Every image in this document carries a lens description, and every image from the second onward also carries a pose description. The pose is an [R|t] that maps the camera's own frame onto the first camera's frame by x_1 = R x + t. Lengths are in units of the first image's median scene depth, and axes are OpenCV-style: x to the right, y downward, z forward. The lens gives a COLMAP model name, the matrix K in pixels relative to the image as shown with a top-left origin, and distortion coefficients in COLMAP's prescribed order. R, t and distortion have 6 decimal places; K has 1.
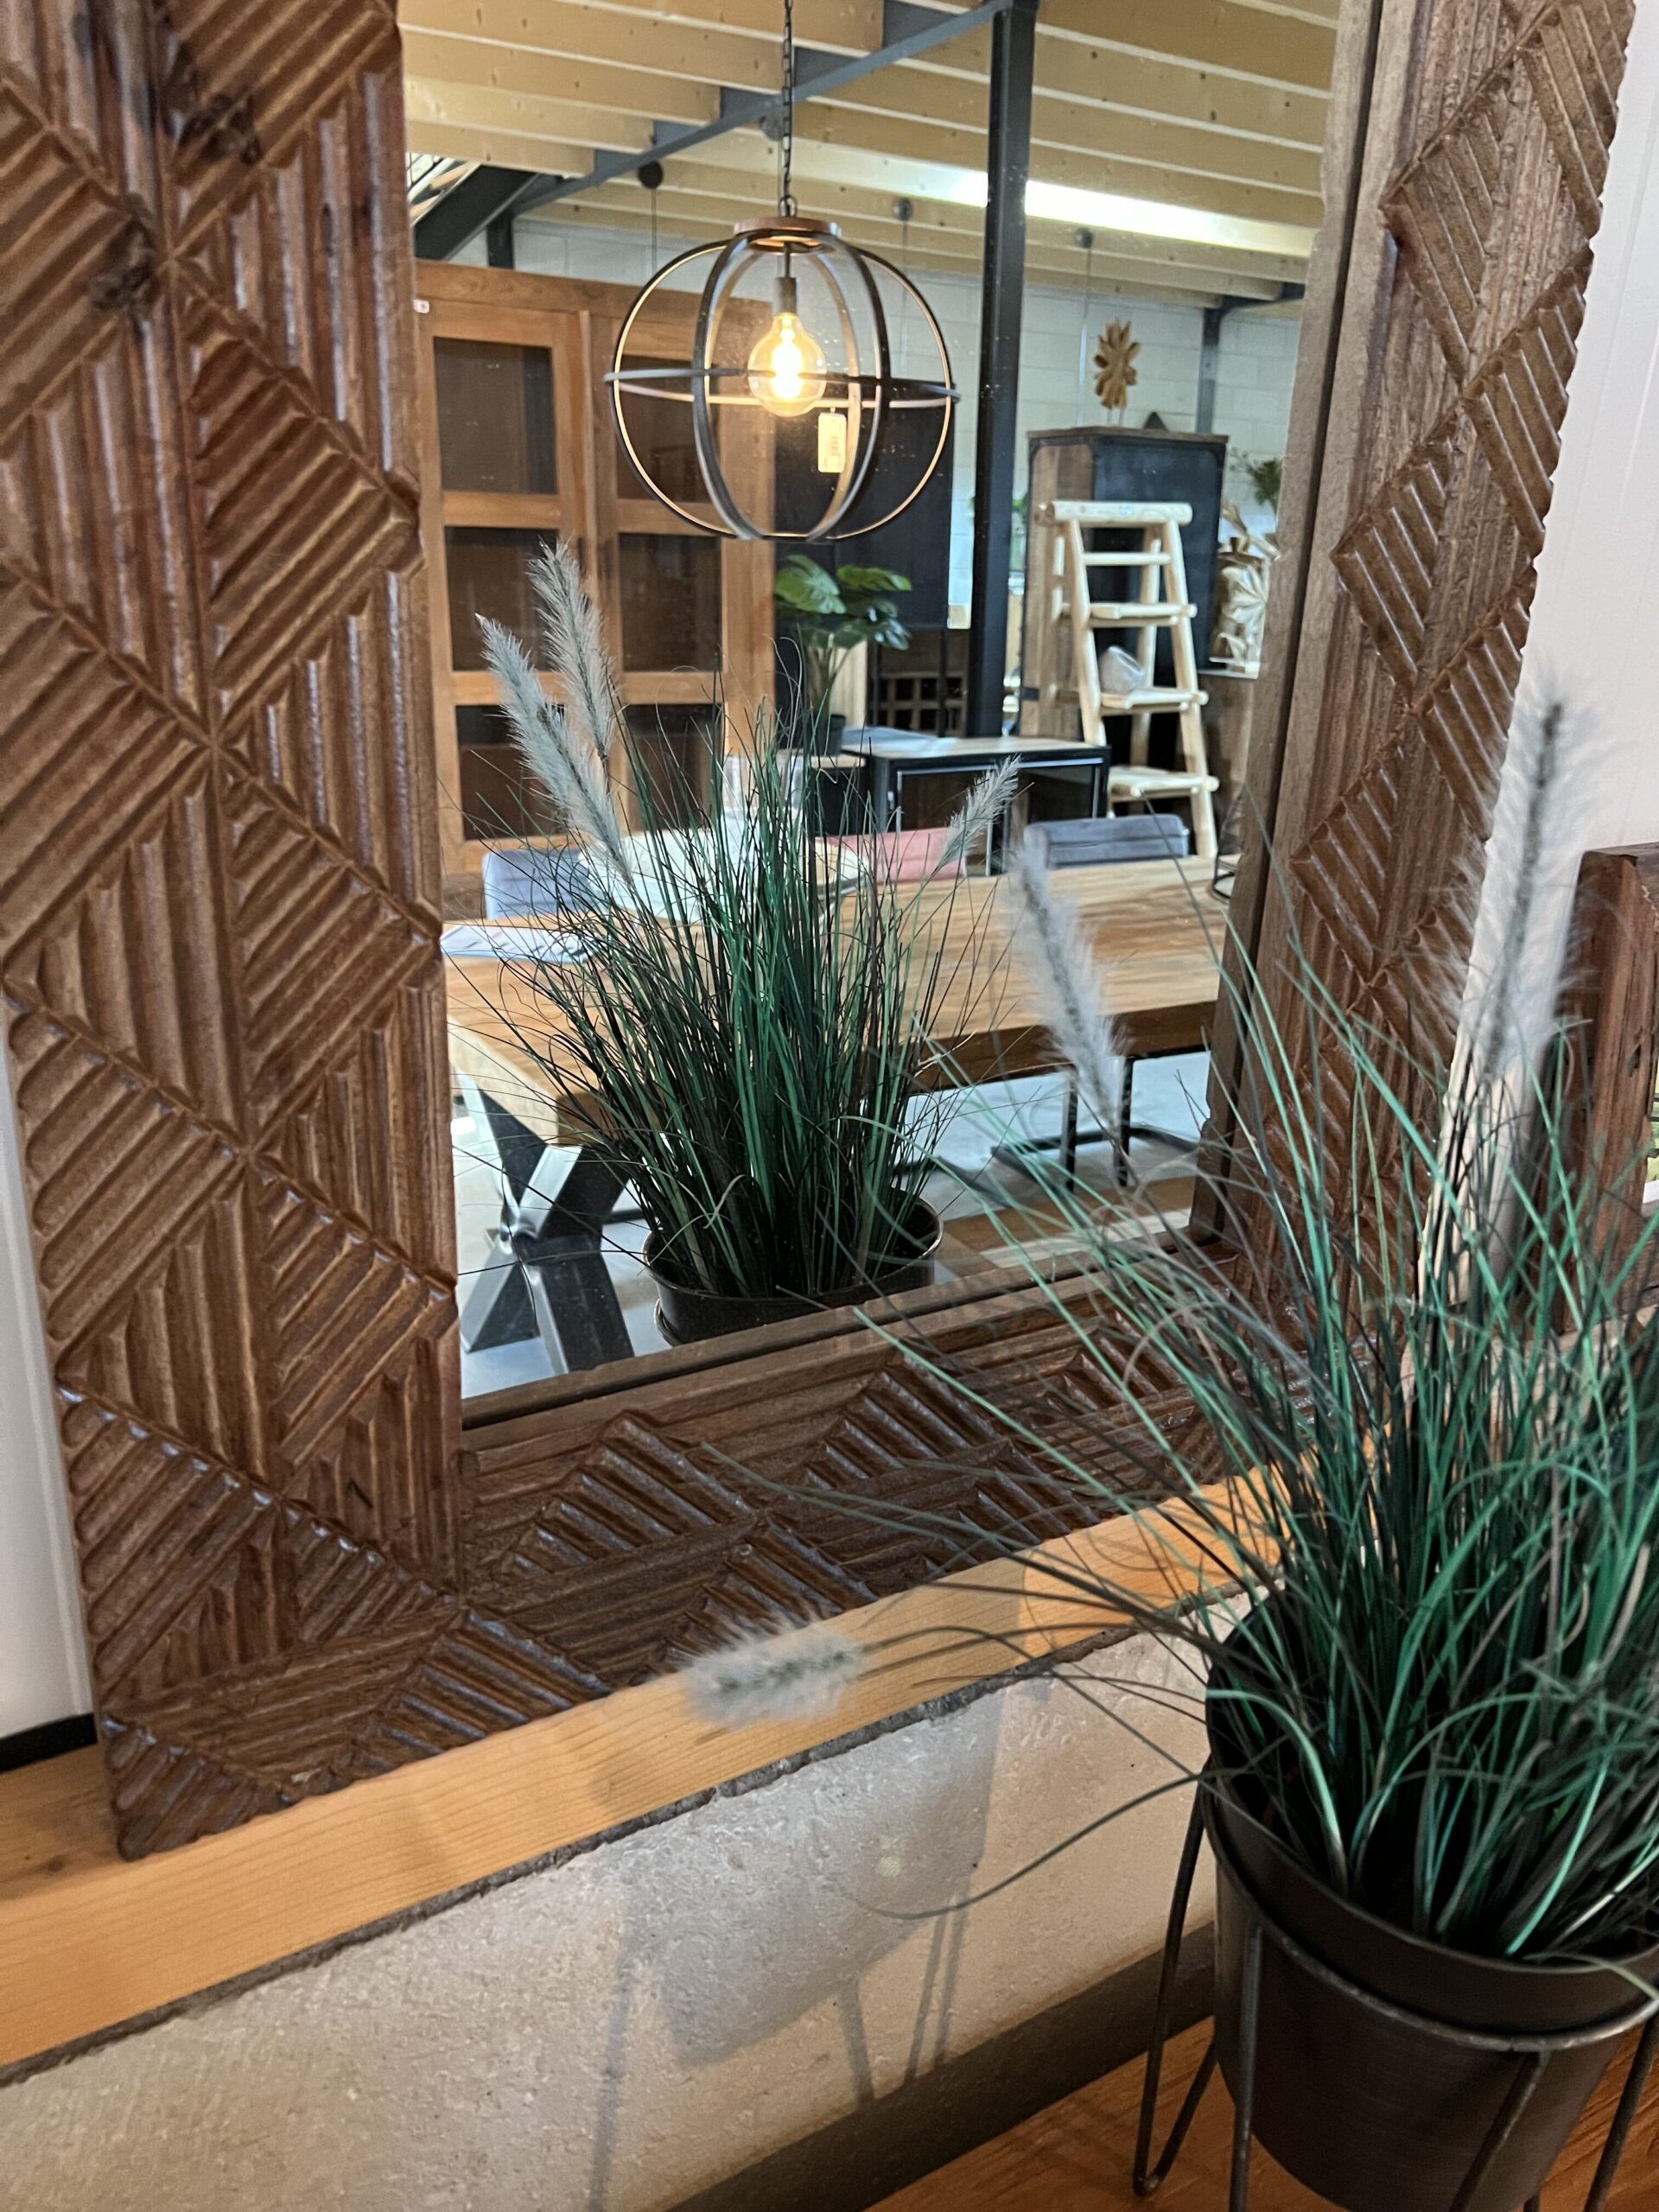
lens RADIAL K [[1656.5, 0, 833.8], [0, 1656.5, 1116.9], [0, 0, 1]] dist [0.027152, -0.028993]
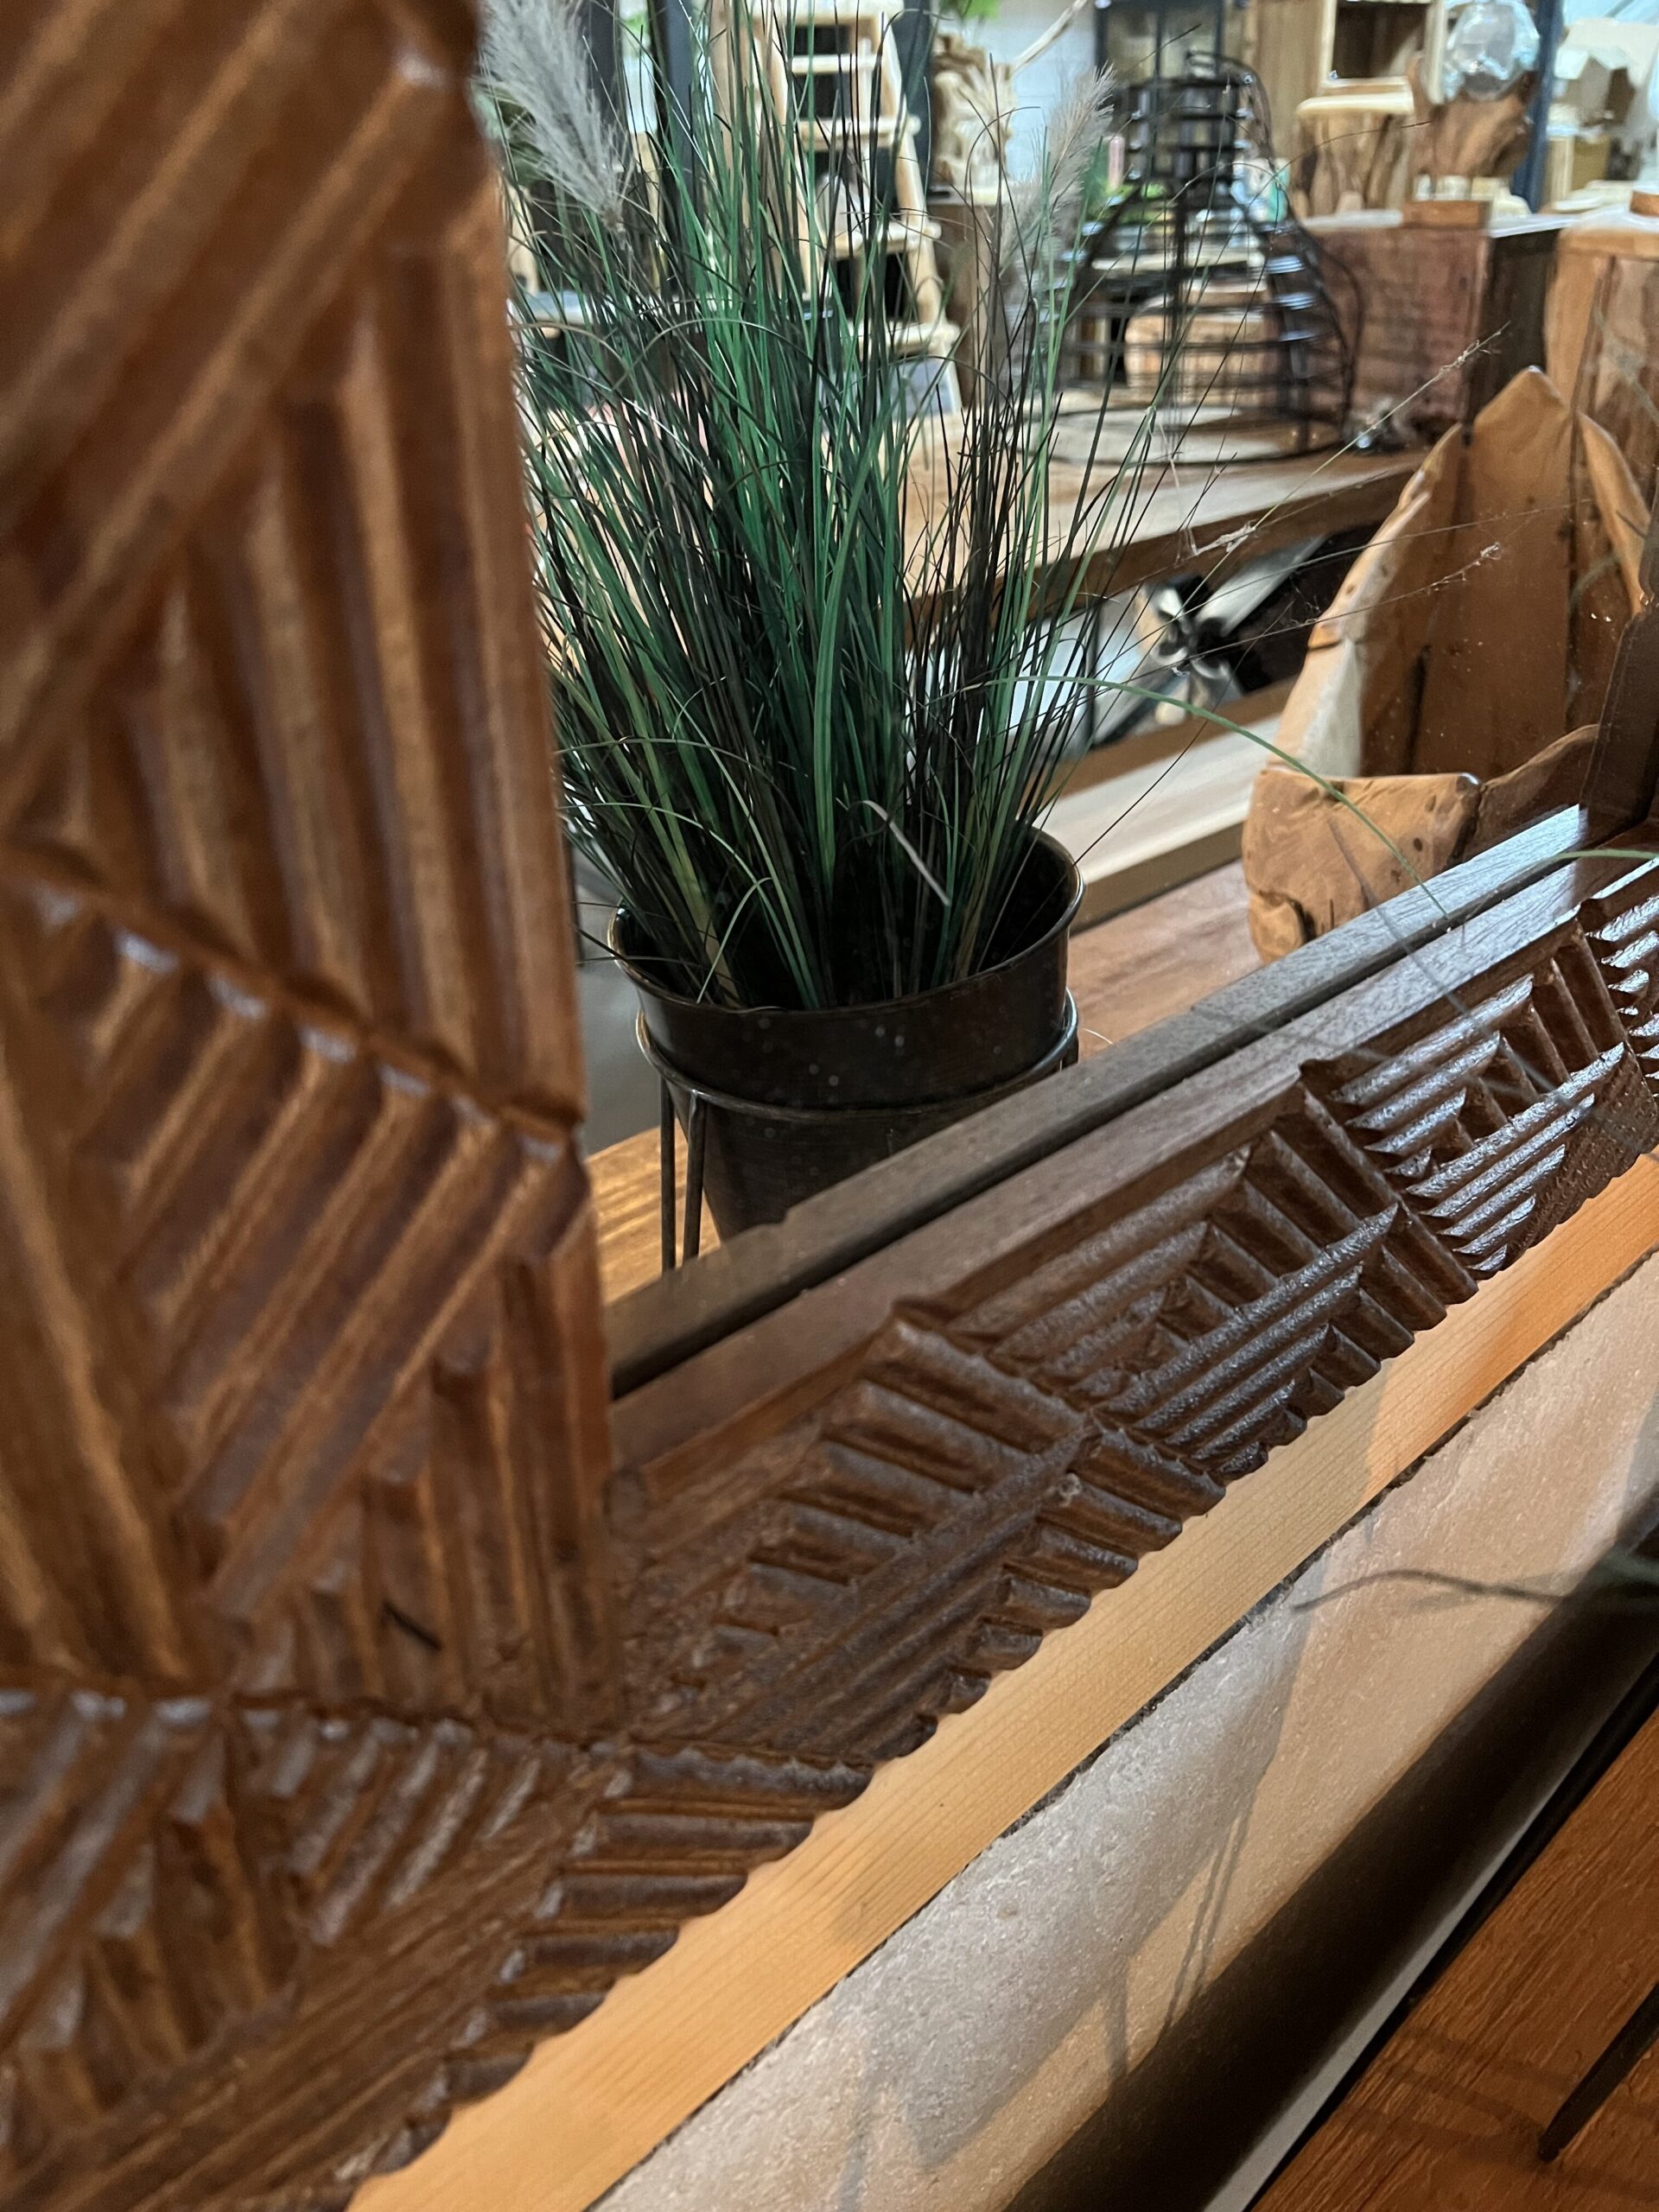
lens RADIAL K [[1673.3, 0, 829.5], [0, 1673.3, 1106.0], [0, 0, 1]] dist [0.049401, -0.063429]
pose [[0.981868, -0.130758, 0.137251, -0.237465], [0.099238, 0.971436, 0.215556, 0.018266], [-0.161516, -0.198027, 0.966798, 0.637975]]
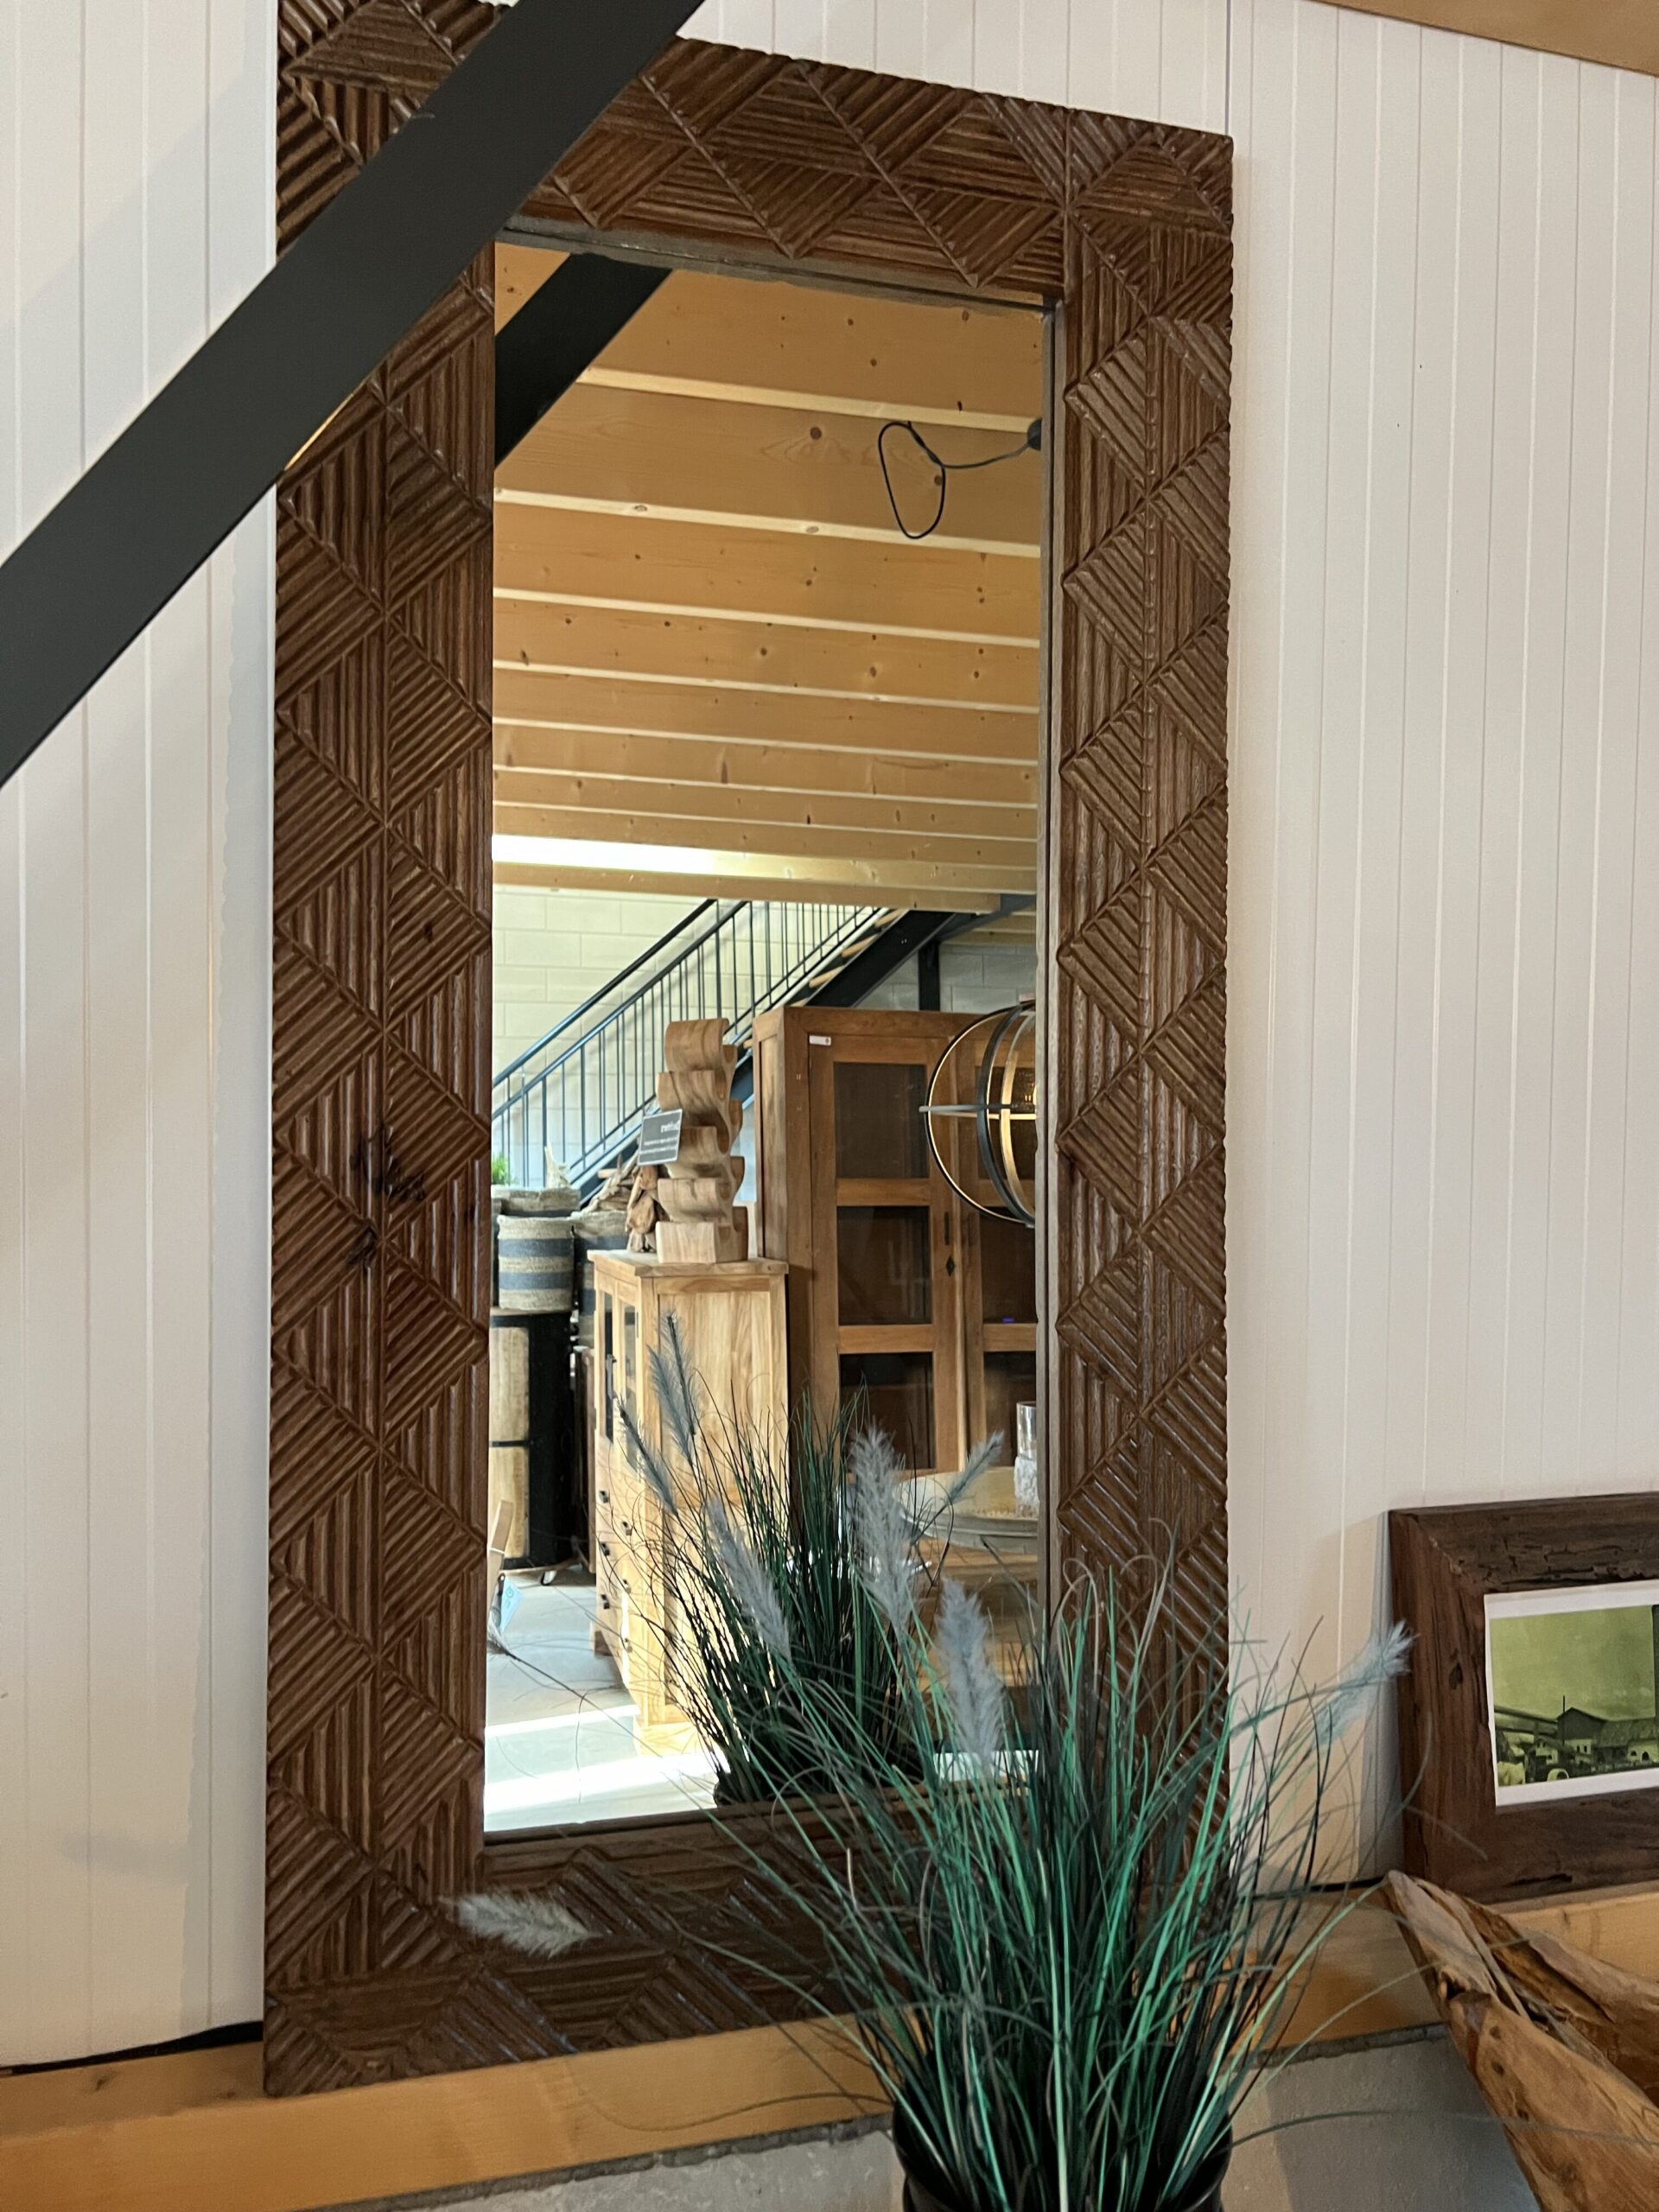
lens RADIAL K [[1670.4, 0, 827.3], [0, 1670.4, 1113.2], [0, 0, 1]] dist [0.020626, -0.042171]
pose [[0.964808, -0.042413, -0.259513, 0.657668], [-0.056172, 0.930884, -0.360969, 0.101681], [0.256886, 0.362843, 0.895742, -0.802915]]
